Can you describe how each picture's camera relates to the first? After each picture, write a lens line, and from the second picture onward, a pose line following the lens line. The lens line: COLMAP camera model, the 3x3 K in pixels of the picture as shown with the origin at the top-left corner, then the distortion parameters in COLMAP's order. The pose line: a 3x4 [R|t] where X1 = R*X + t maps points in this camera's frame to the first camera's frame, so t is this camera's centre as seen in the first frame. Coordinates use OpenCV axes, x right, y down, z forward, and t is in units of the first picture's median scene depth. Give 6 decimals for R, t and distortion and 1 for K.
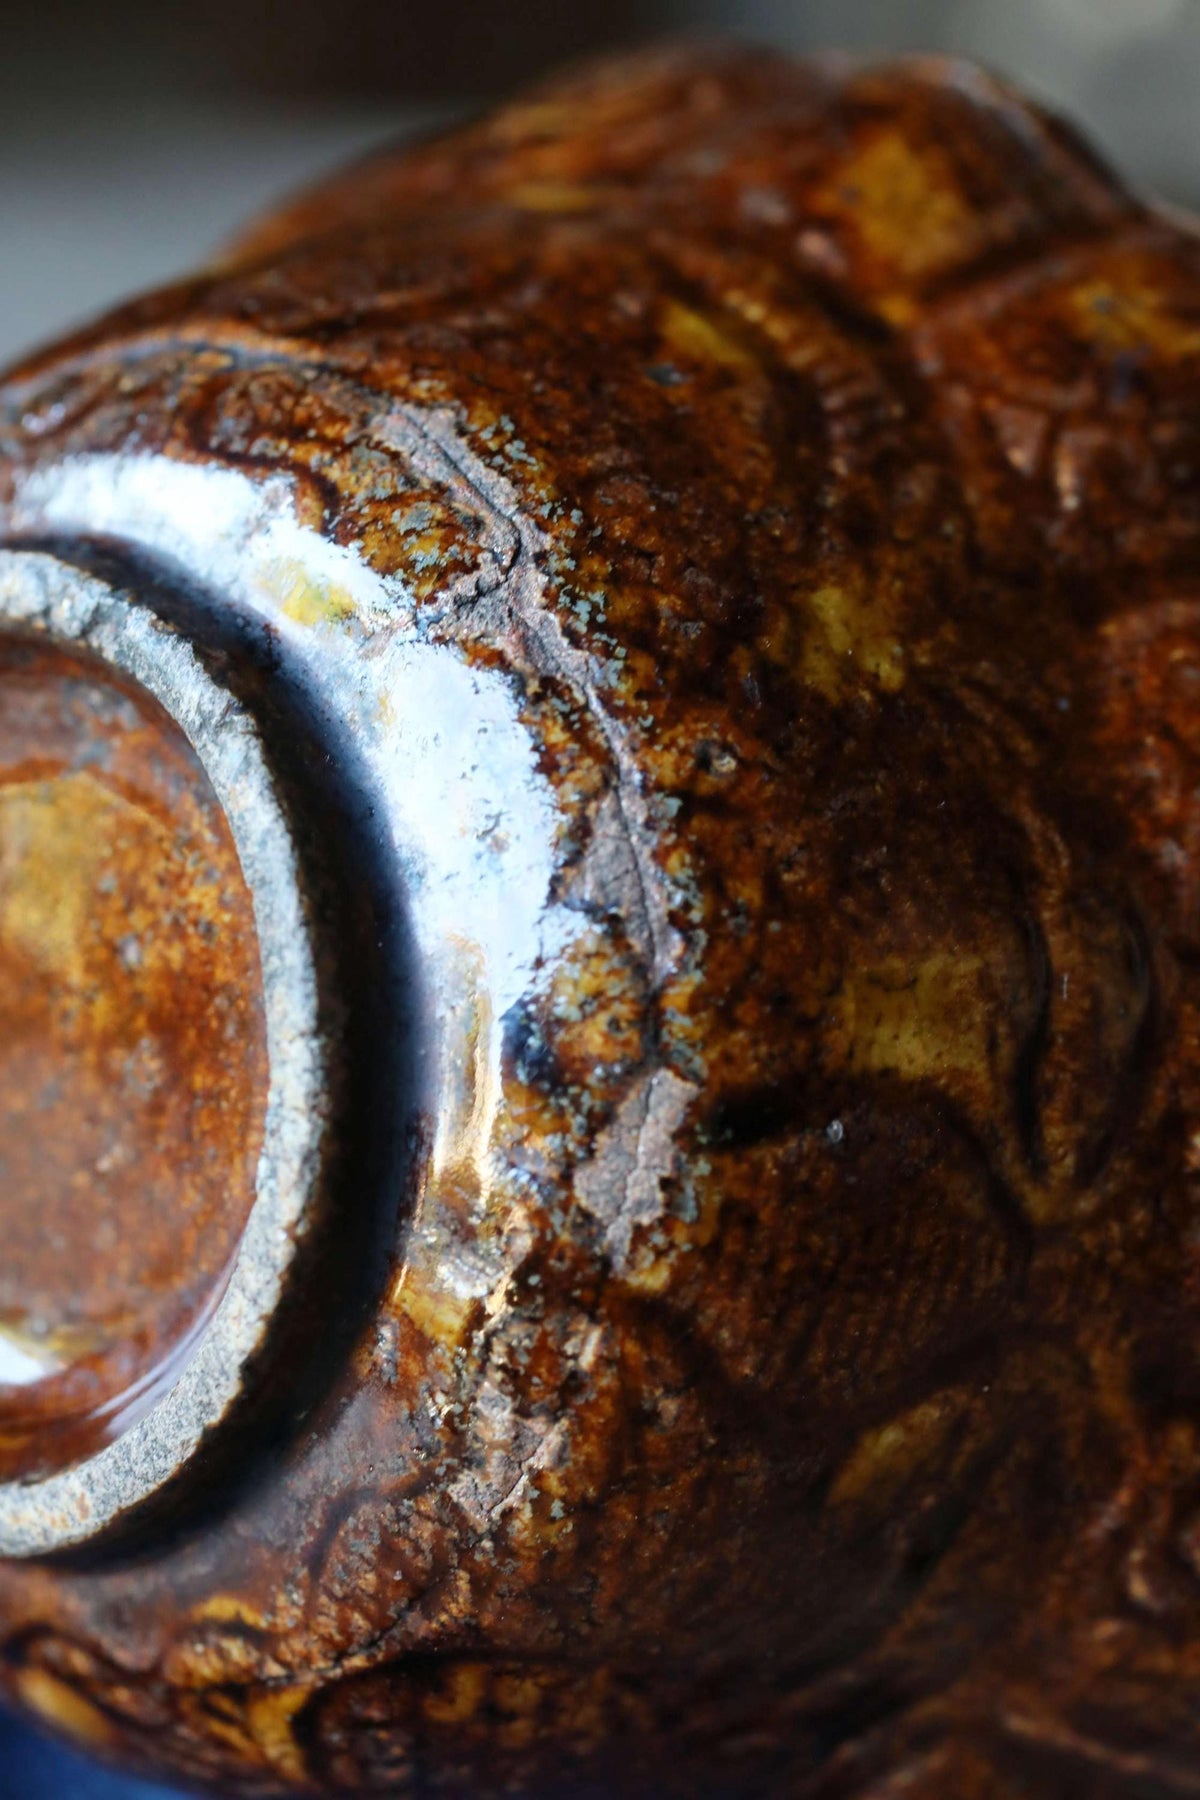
lens RADIAL K [[3185.4, 0, 602.1], [0, 3185.4, 921.2], [0, 0, 1]] dist [-0.000671, 0.359146]
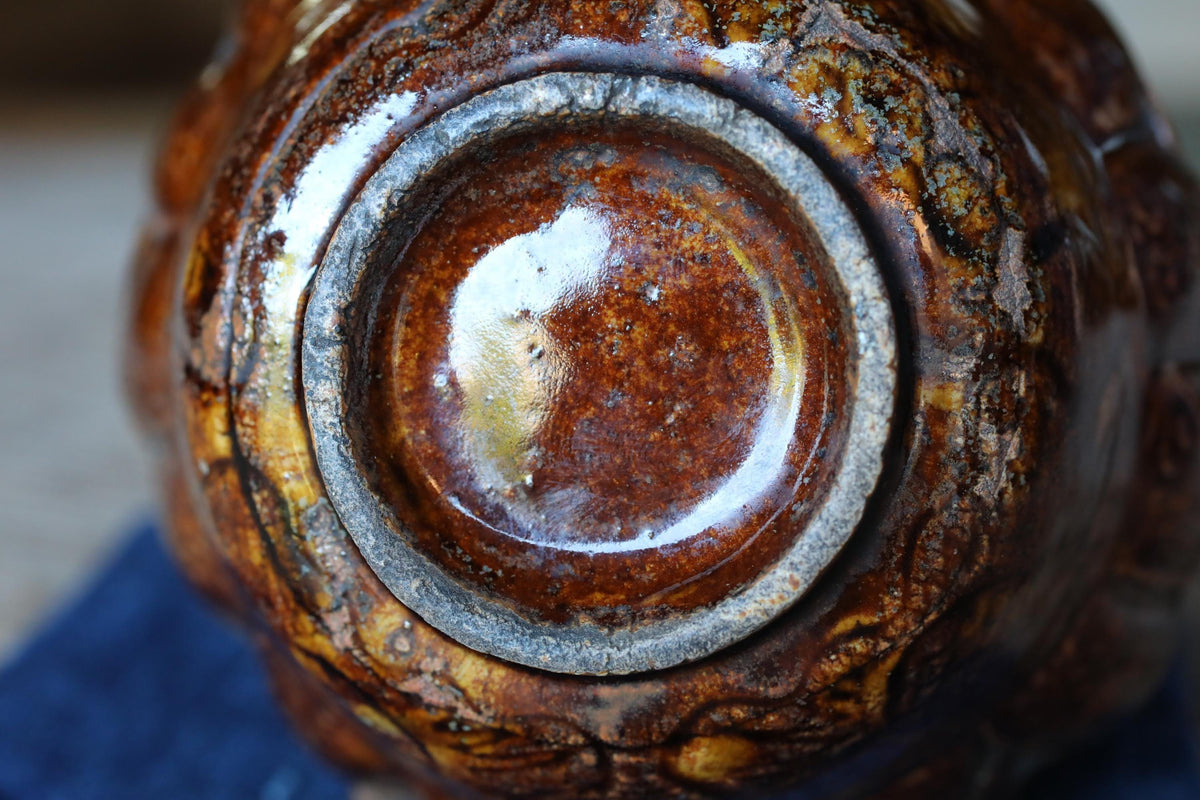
lens RADIAL K [[2045.3, 0, 599.6], [0, 2045.3, 400.4], [0, 0, 1]] dist [0.012408, 0.046252]
pose [[0.811898, -0.296415, 0.502951, -0.791686], [0.339877, 0.940453, 0.005604, 0.052464], [-0.474663, 0.166392, 0.864297, 0.091541]]
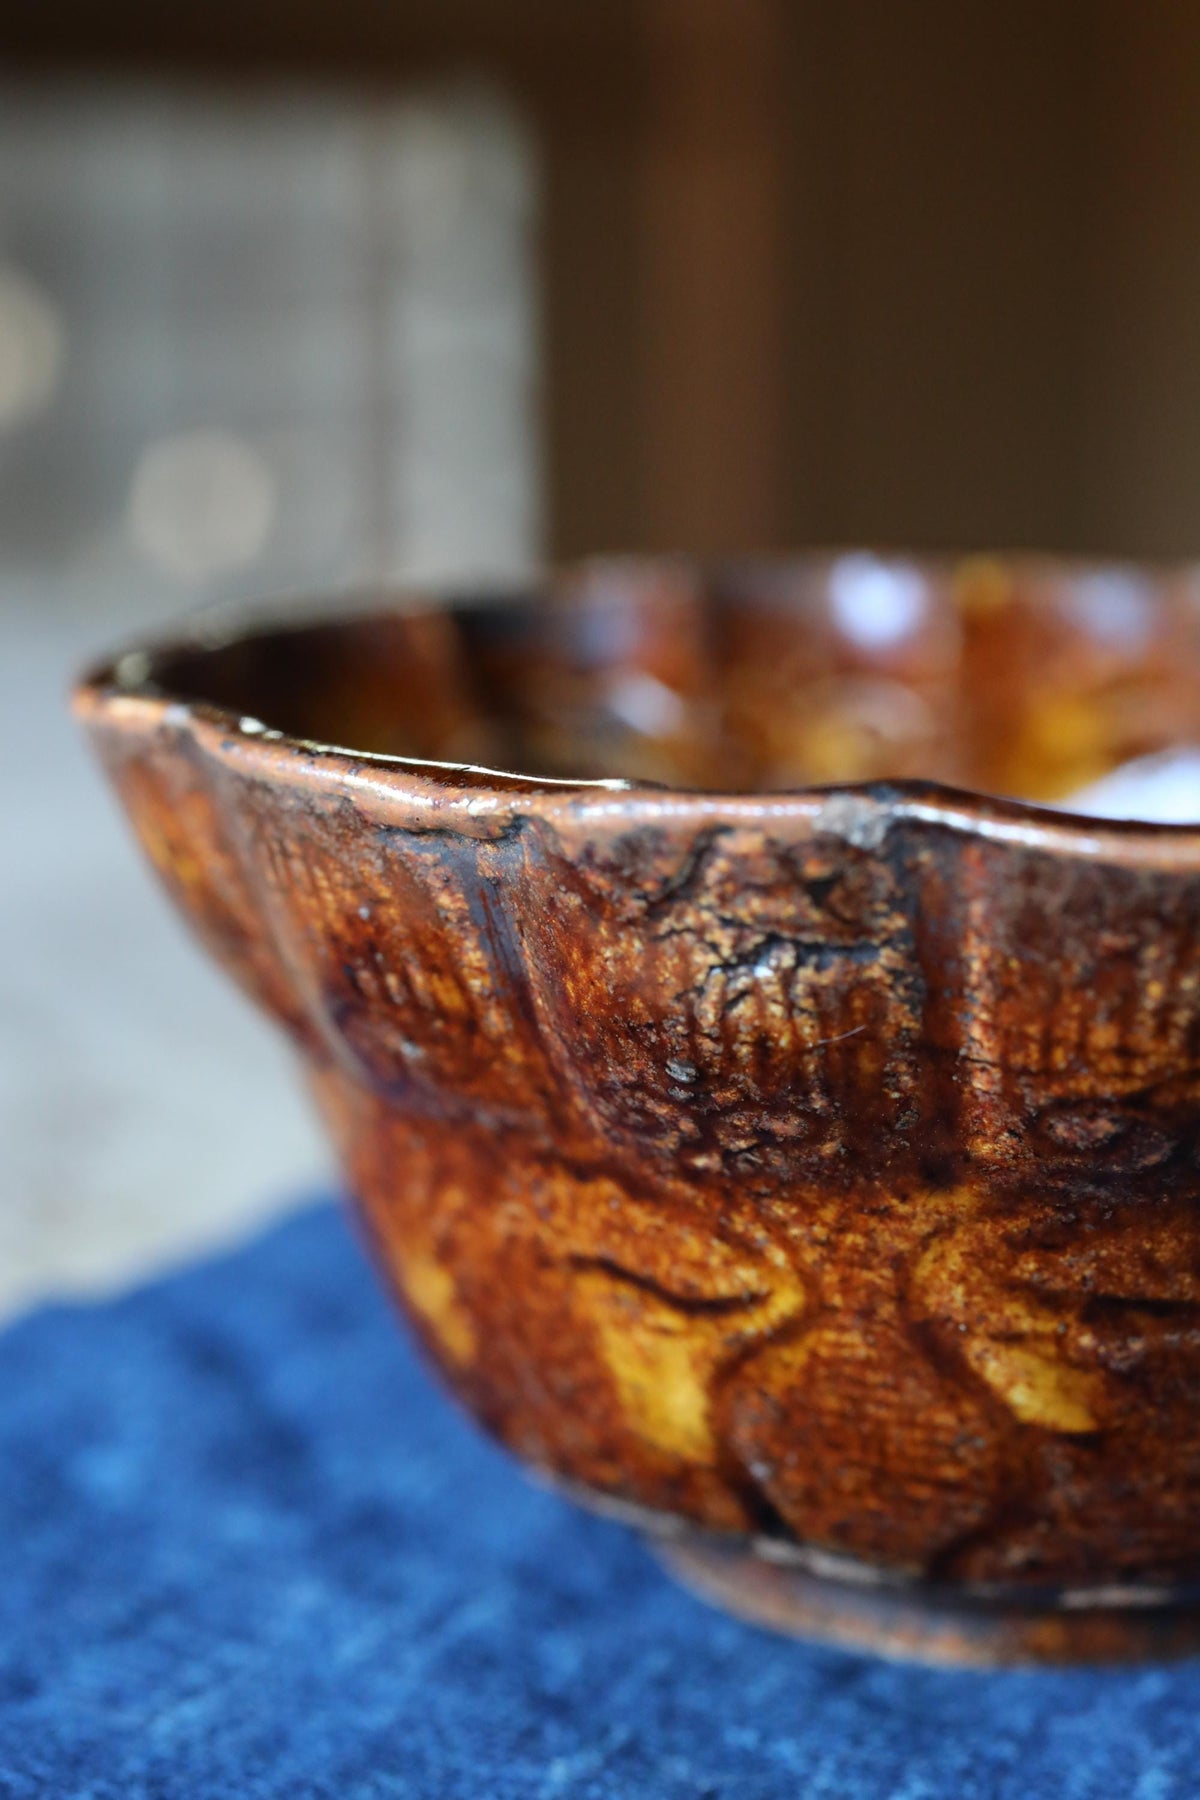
lens RADIAL K [[3288.2, 0, 600.1], [0, 3288.2, 900.2], [0, 0, 1]] dist [0.005409, 0.016951]
pose [[-0.415684, -0.478131, -0.773691, 1.212818], [0.852170, 0.092516, -0.515022, 0.663483], [0.317827, -0.873402, 0.368992, 0.755223]]
